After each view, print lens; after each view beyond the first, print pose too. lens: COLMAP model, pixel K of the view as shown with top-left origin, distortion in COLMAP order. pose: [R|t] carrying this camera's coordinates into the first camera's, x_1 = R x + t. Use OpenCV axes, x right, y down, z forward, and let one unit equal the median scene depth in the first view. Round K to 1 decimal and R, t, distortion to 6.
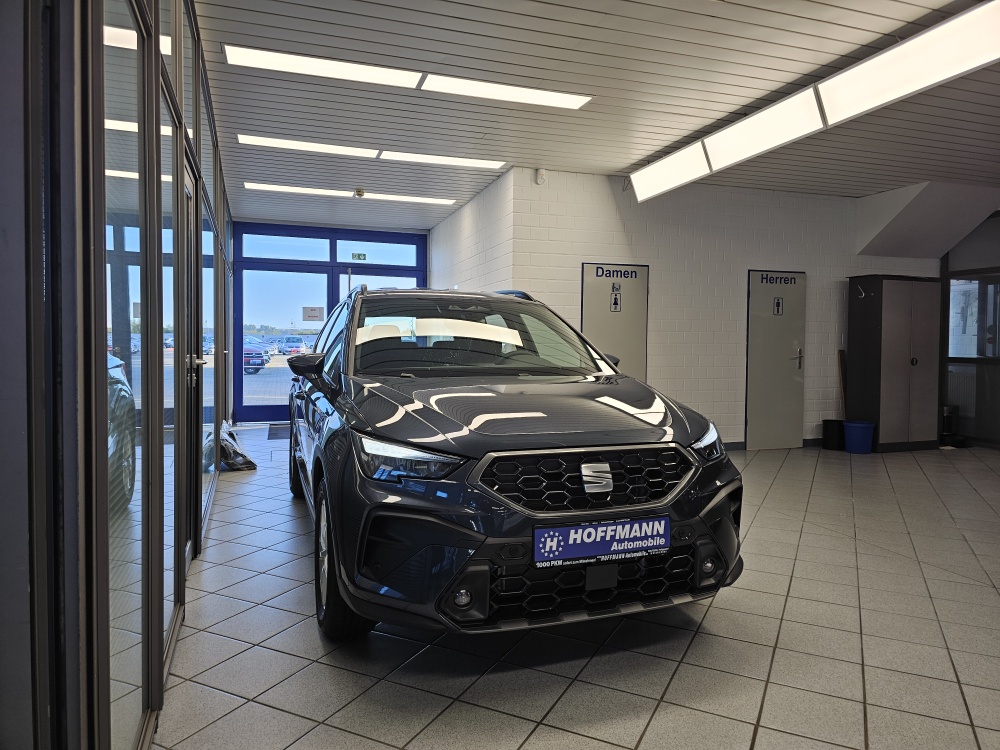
lens RADIAL K [[662.0, 0, 496.7], [0, 662.0, 368.7], [0, 0, 1]] dist [0.061672, -0.069580]
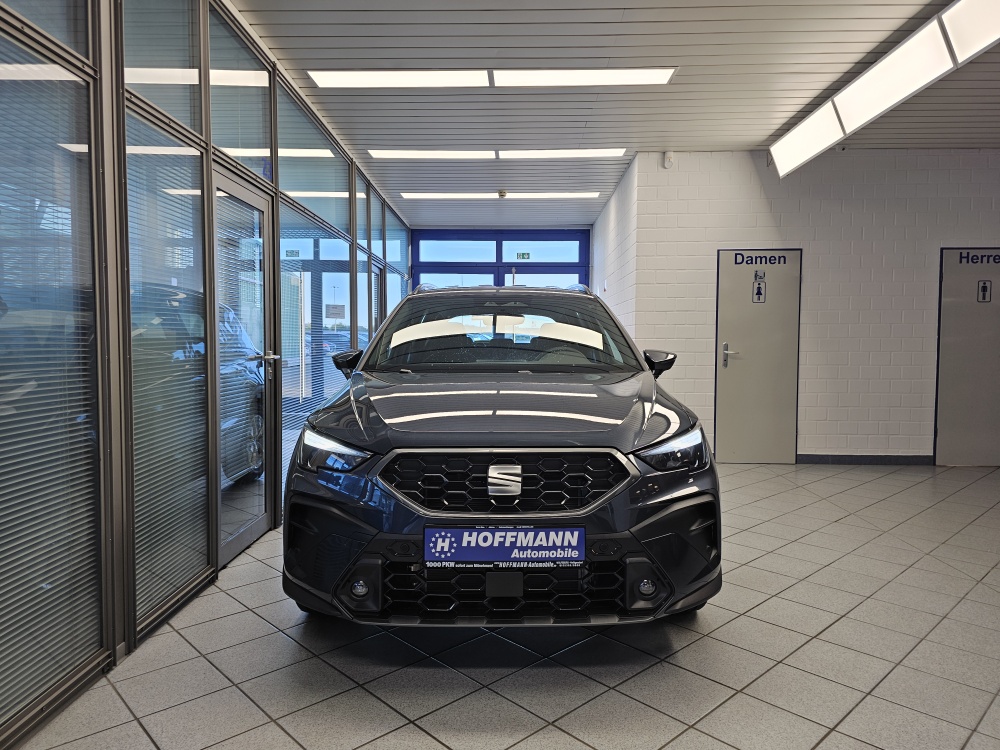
lens RADIAL K [[661.2, 0, 501.0], [0, 661.2, 376.7], [0, 0, 1]] dist [0.060694, -0.067219]
pose [[0.940615, 0.011747, -0.339273, 0.463384], [-0.006065, 0.999823, 0.017804, -0.001238], [0.339422, -0.014689, 0.940519, 0.106969]]
